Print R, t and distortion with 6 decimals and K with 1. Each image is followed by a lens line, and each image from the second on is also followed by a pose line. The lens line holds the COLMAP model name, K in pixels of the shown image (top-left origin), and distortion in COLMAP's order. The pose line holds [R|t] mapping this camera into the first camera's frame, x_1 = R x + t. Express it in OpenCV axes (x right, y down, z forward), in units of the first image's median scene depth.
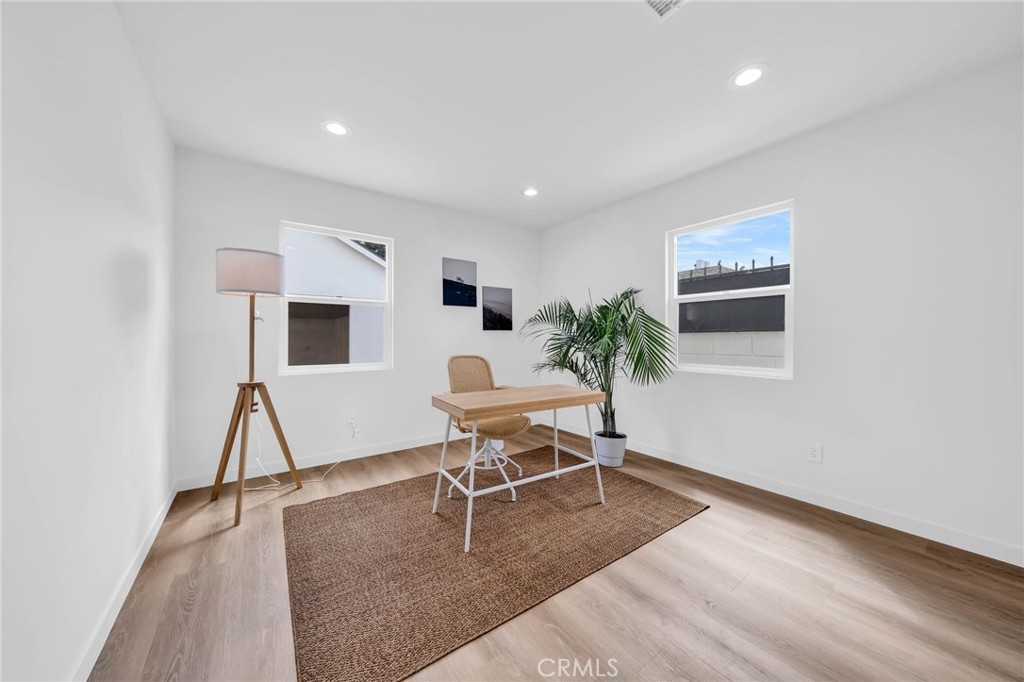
lens RADIAL K [[350.8, 0, 510.3], [0, 350.8, 340.0], [0, 0, 1]] dist [-0.006073, 0.000032]
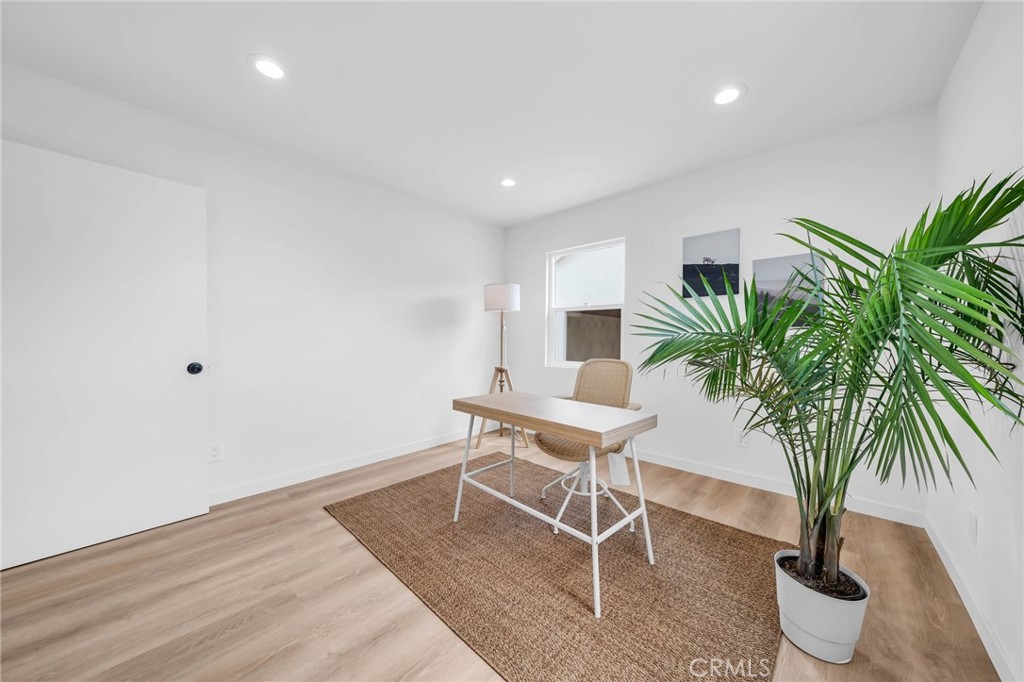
lens RADIAL K [[350.8, 0, 516.4], [0, 350.8, 344.7], [0, 0, 1]] dist [-0.006073, 0.000032]
pose [[0.188269, 0.014345, -0.982013, 0.776152], [-0.002981, 0.999897, 0.014035, -0.005927], [0.982113, 0.000285, 0.188293, 0.714875]]
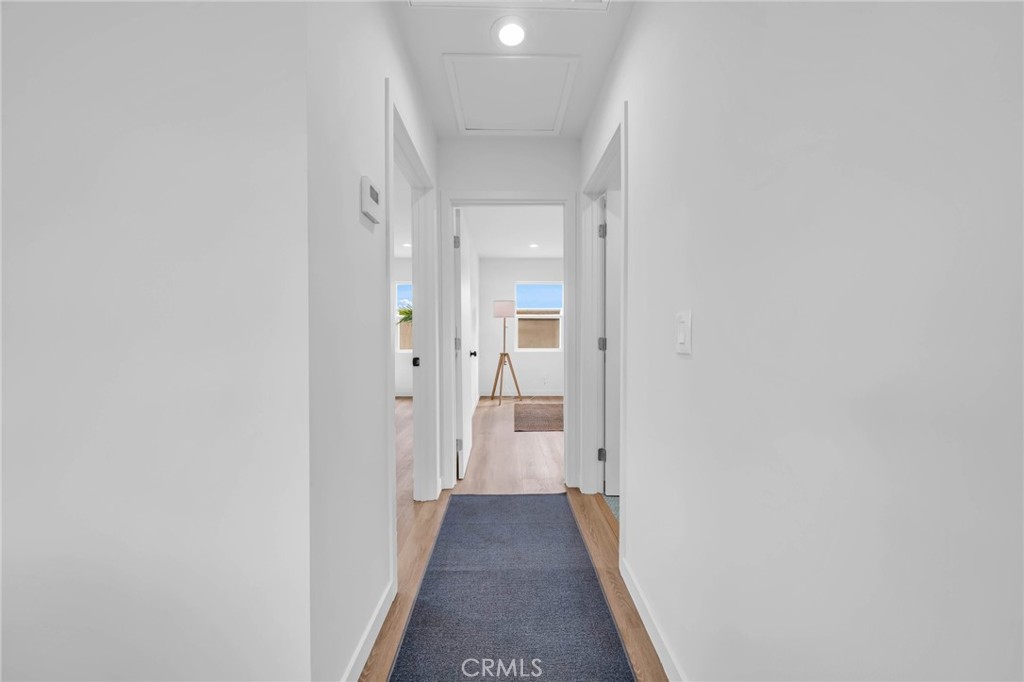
lens RADIAL K [[350.8, 0, 511.6], [0, 350.8, 340.7], [0, 0, 1]] dist [-0.006073, 0.000032]
pose [[0.814518, 0.006519, -0.580101, 0.707023], [-0.002722, 0.999969, 0.007415, 0.014015], [0.580132, -0.004461, 0.814511, -0.945356]]
